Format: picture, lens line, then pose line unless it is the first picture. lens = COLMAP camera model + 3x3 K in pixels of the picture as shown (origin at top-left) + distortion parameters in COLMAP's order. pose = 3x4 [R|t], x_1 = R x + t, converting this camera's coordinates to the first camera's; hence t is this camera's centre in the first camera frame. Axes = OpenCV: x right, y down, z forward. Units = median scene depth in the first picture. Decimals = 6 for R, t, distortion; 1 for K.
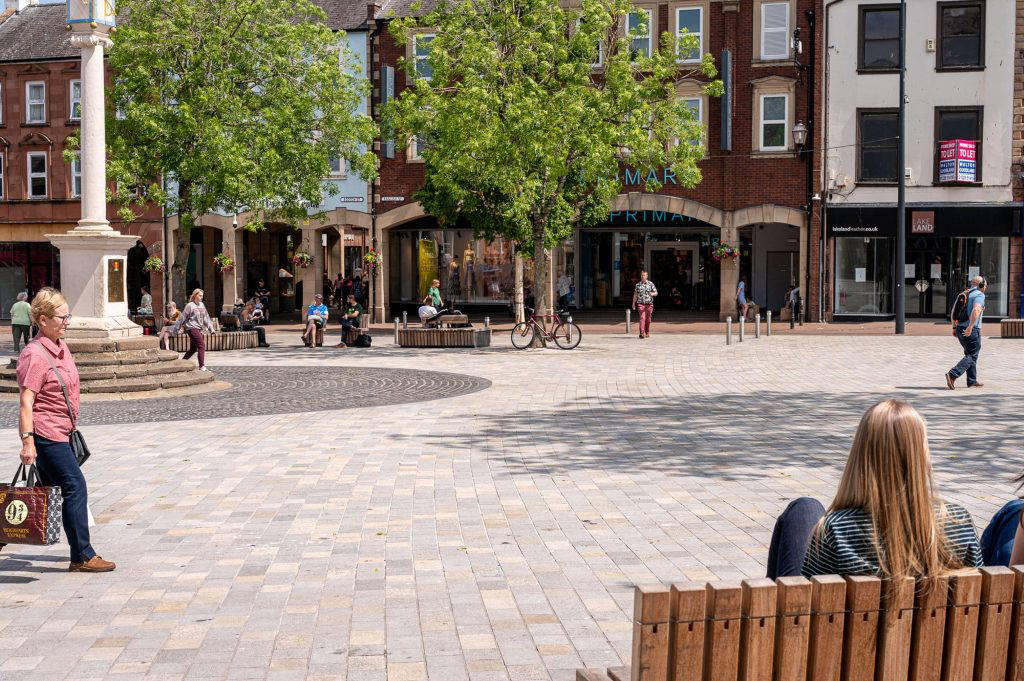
lens RADIAL K [[1472.4, 0, 510.9], [0, 1472.4, 343.0], [0, 0, 1]] dist [-0.012155, 0.000000]
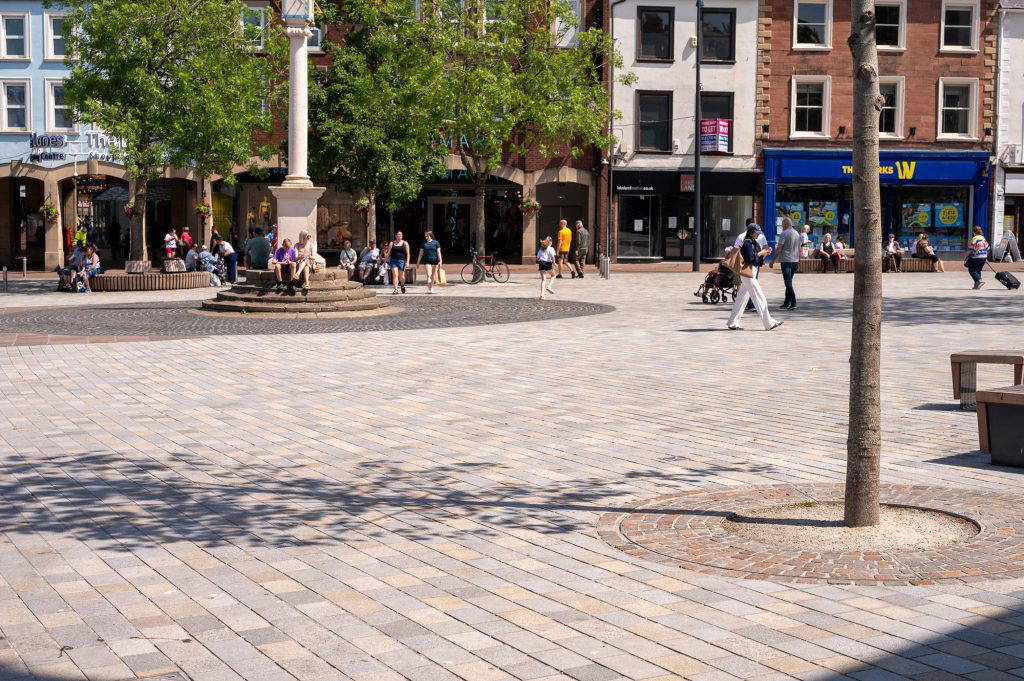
lens RADIAL K [[1476.9, 0, 517.0], [0, 1476.9, 339.3], [0, 0, 1]] dist [-0.008660, 0.000000]
pose [[0.936675, -0.021848, 0.349518, -0.298122], [0.011995, 0.999468, 0.030330, 0.010671], [-0.349995, -0.024217, 0.936438, -0.129702]]
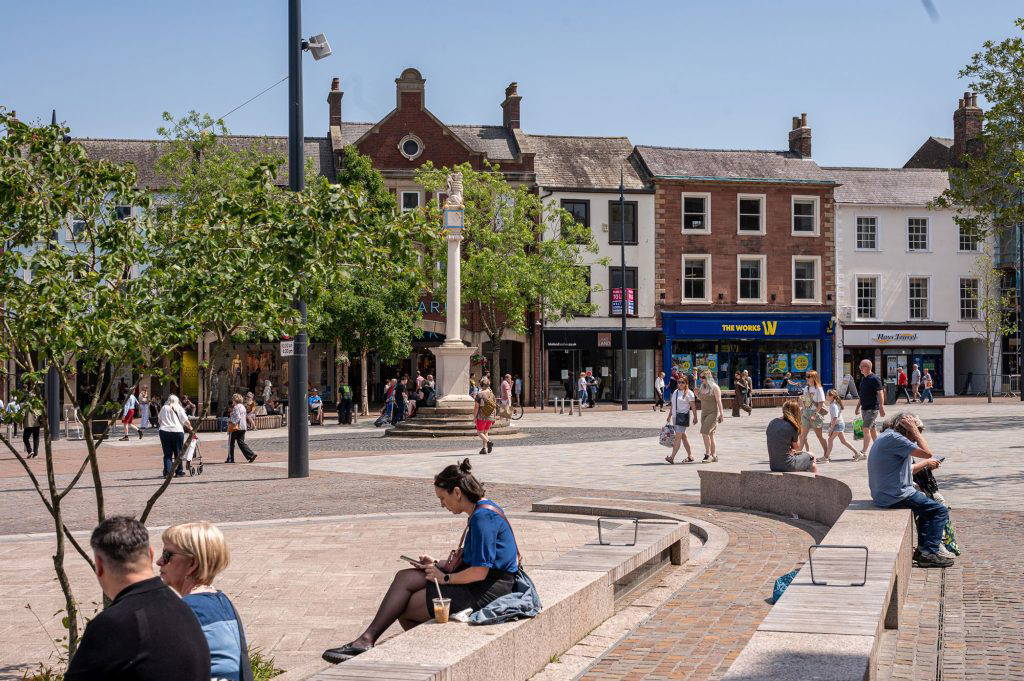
lens RADIAL K [[1472.4, 0, 509.0], [0, 1472.4, 342.6], [0, 0, 1]] dist [-0.012155, 0.000000]
pose [[0.855608, 0.004897, 0.517601, -0.607779], [0.035125, 0.997101, -0.067496, 0.021791], [-0.516431, 0.075931, 0.852955, -0.272670]]
